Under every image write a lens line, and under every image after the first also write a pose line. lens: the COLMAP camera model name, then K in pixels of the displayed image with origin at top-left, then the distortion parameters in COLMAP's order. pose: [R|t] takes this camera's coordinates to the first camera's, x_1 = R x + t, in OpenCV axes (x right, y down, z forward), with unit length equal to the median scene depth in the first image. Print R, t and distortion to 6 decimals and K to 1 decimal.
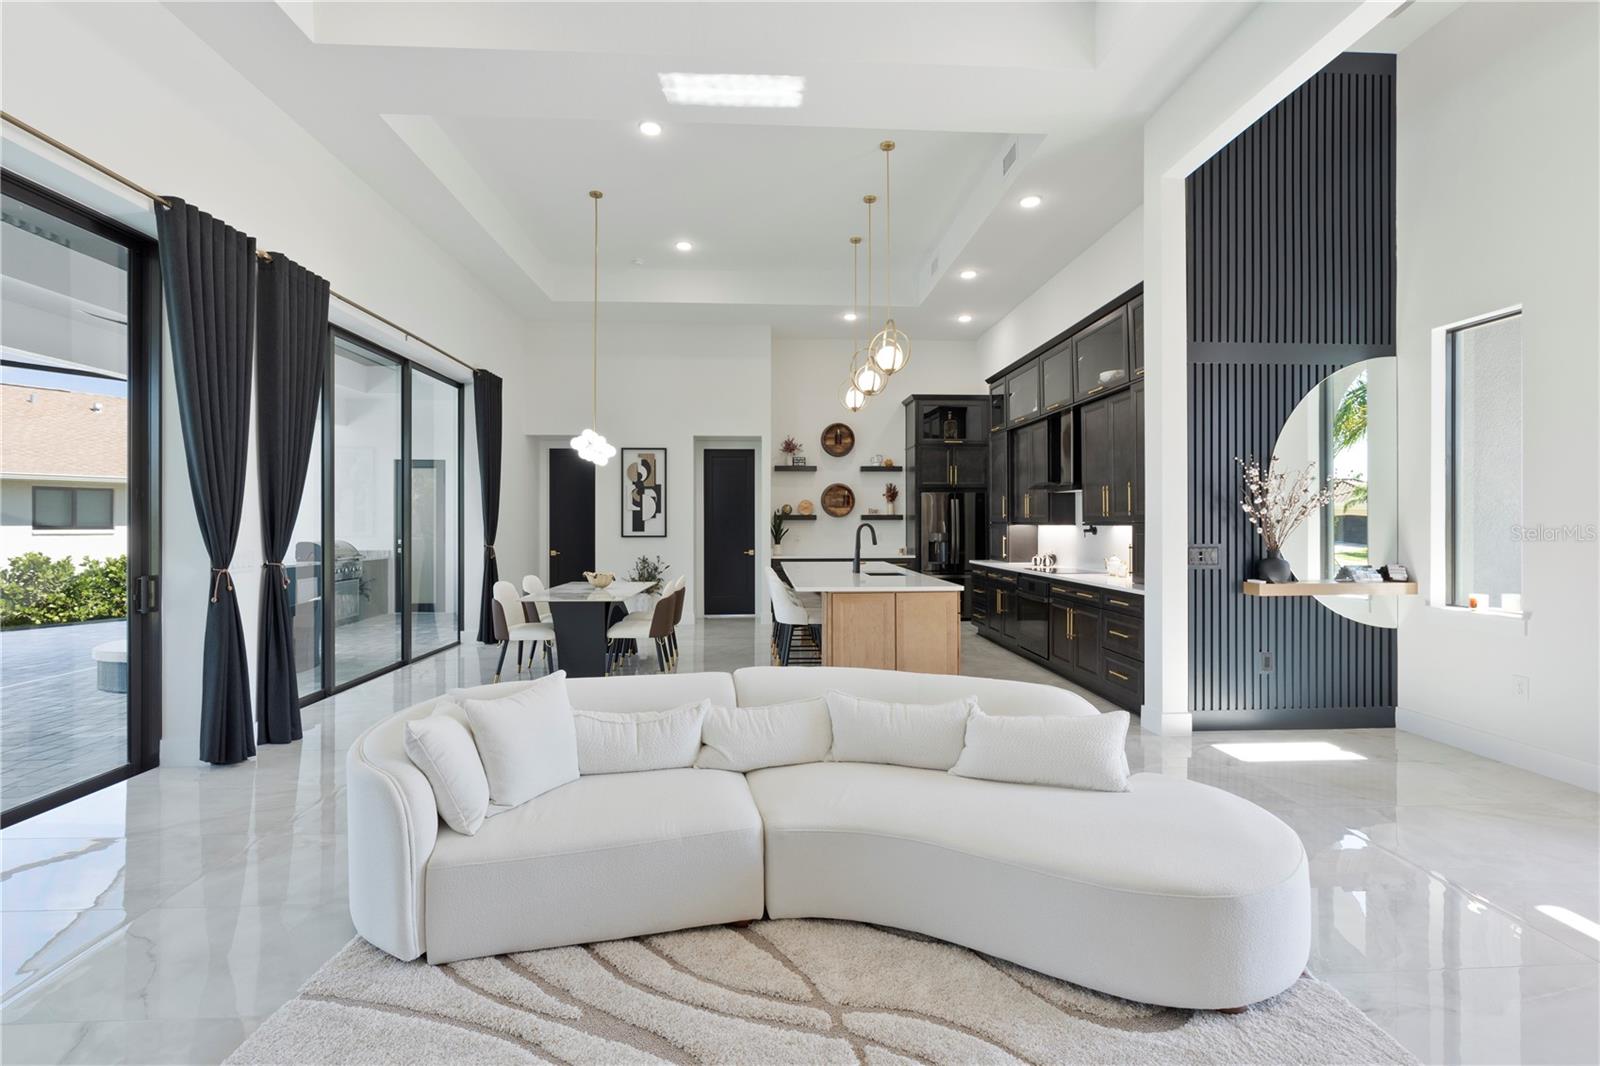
lens RADIAL K [[721.6, 0, 795.0], [0, 721.6, 521.5], [0, 0, 1]] dist [-0.004882, 0.000234]
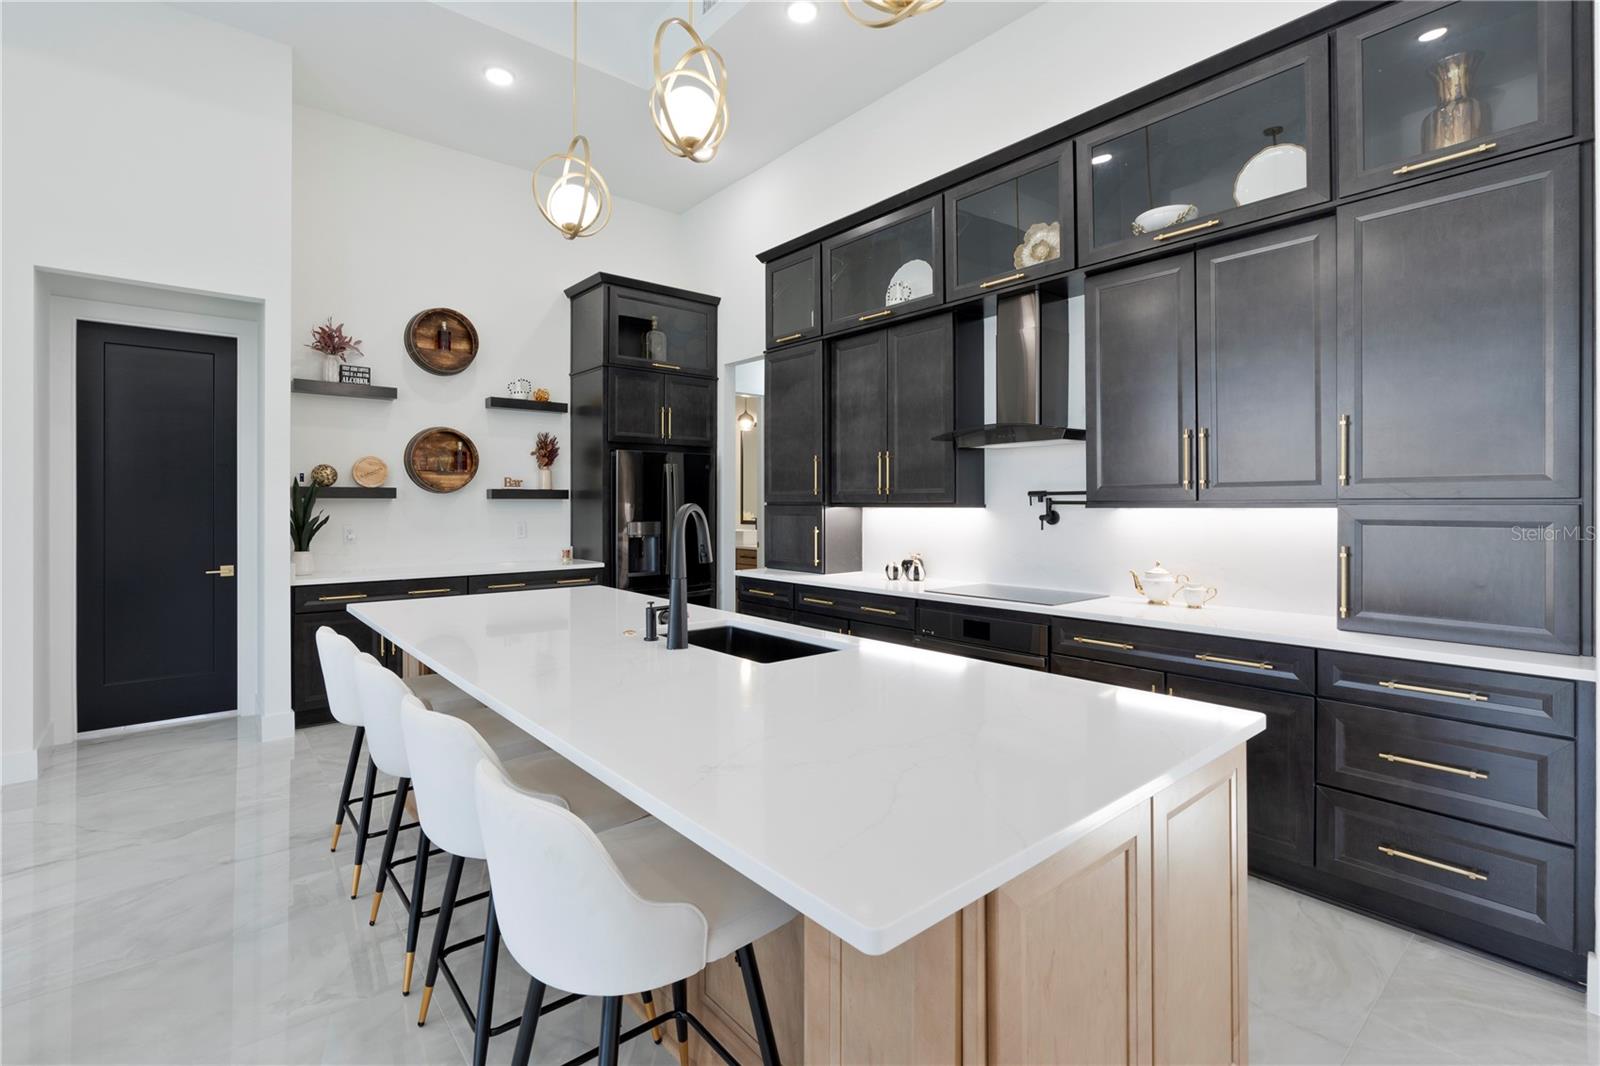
lens RADIAL K [[733.7, 0, 802.1], [0, 733.7, 502.0], [0, 0, 1]] dist [-0.004132, 0.000476]
pose [[0.798092, 0.003103, 0.602527, -0.052216], [-0.001258, 0.999993, -0.003483, 0.002132], [-0.602534, 0.002021, 0.798091, 0.455826]]
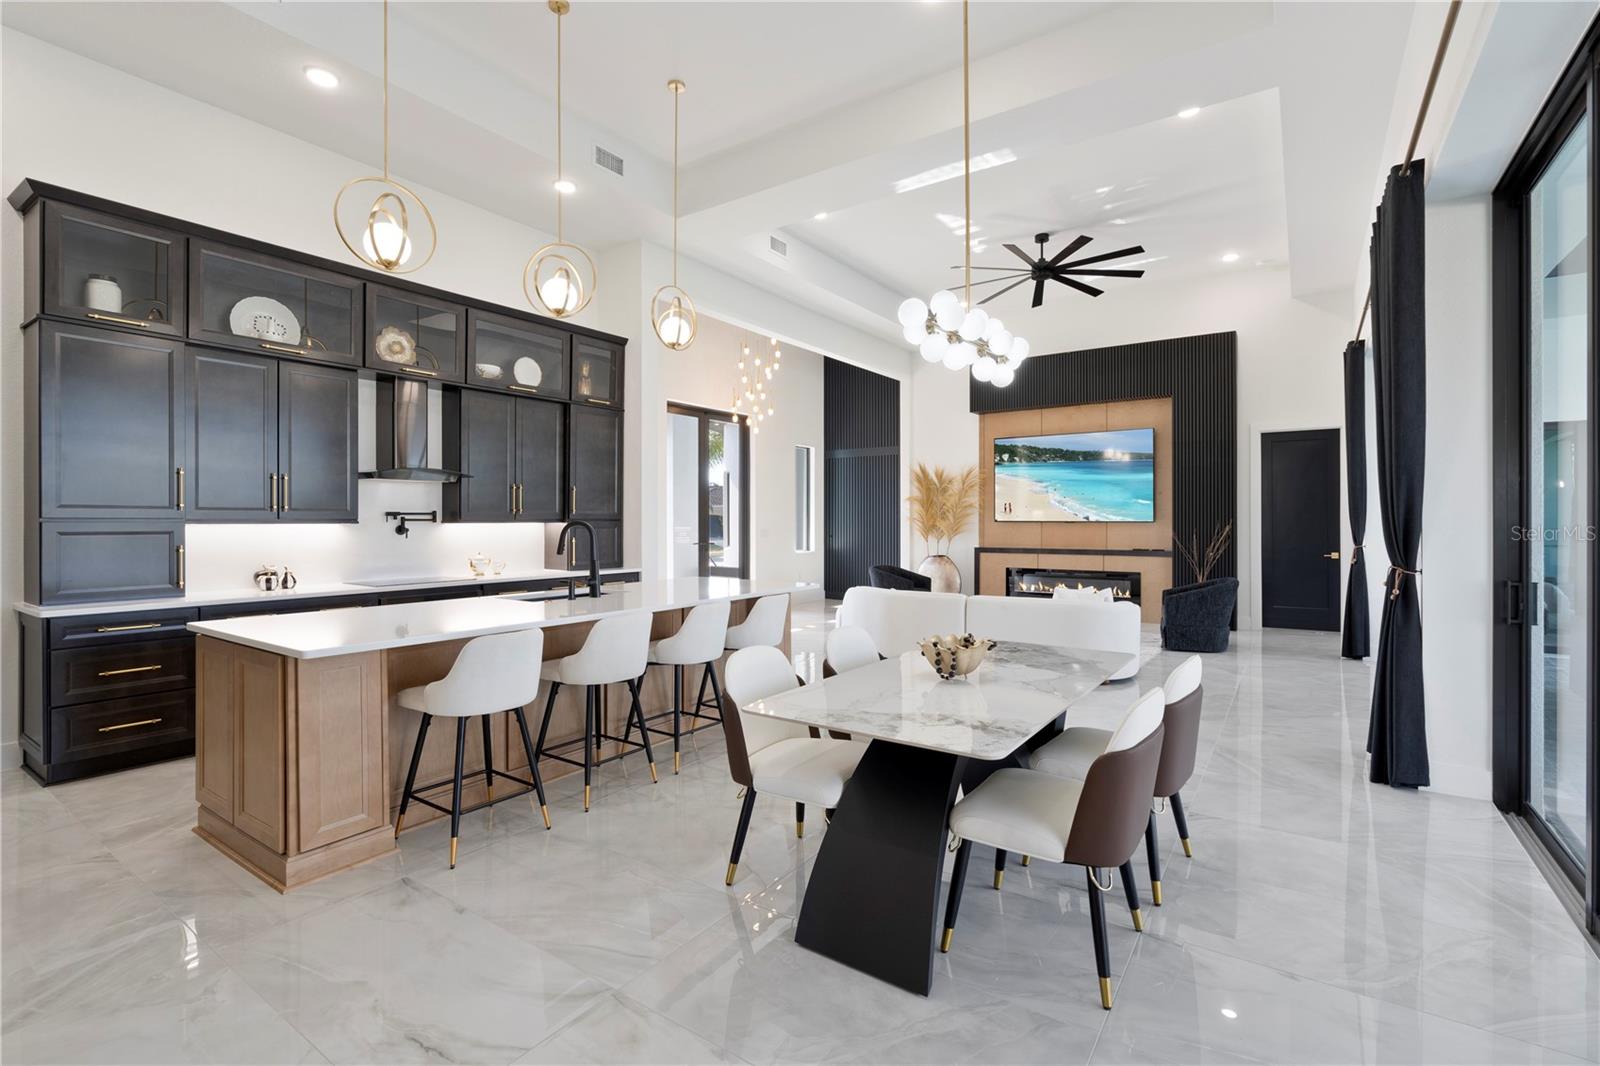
lens RADIAL K [[721.6, 0, 795.0], [0, 721.6, 521.5], [0, 0, 1]] dist [-0.004882, 0.000234]
pose [[-0.784349, 0.001232, 0.620318, -0.306762], [0.002295, 0.999997, 0.000916, 0.002358], [-0.620315, 0.002143, -0.784350, 0.933083]]
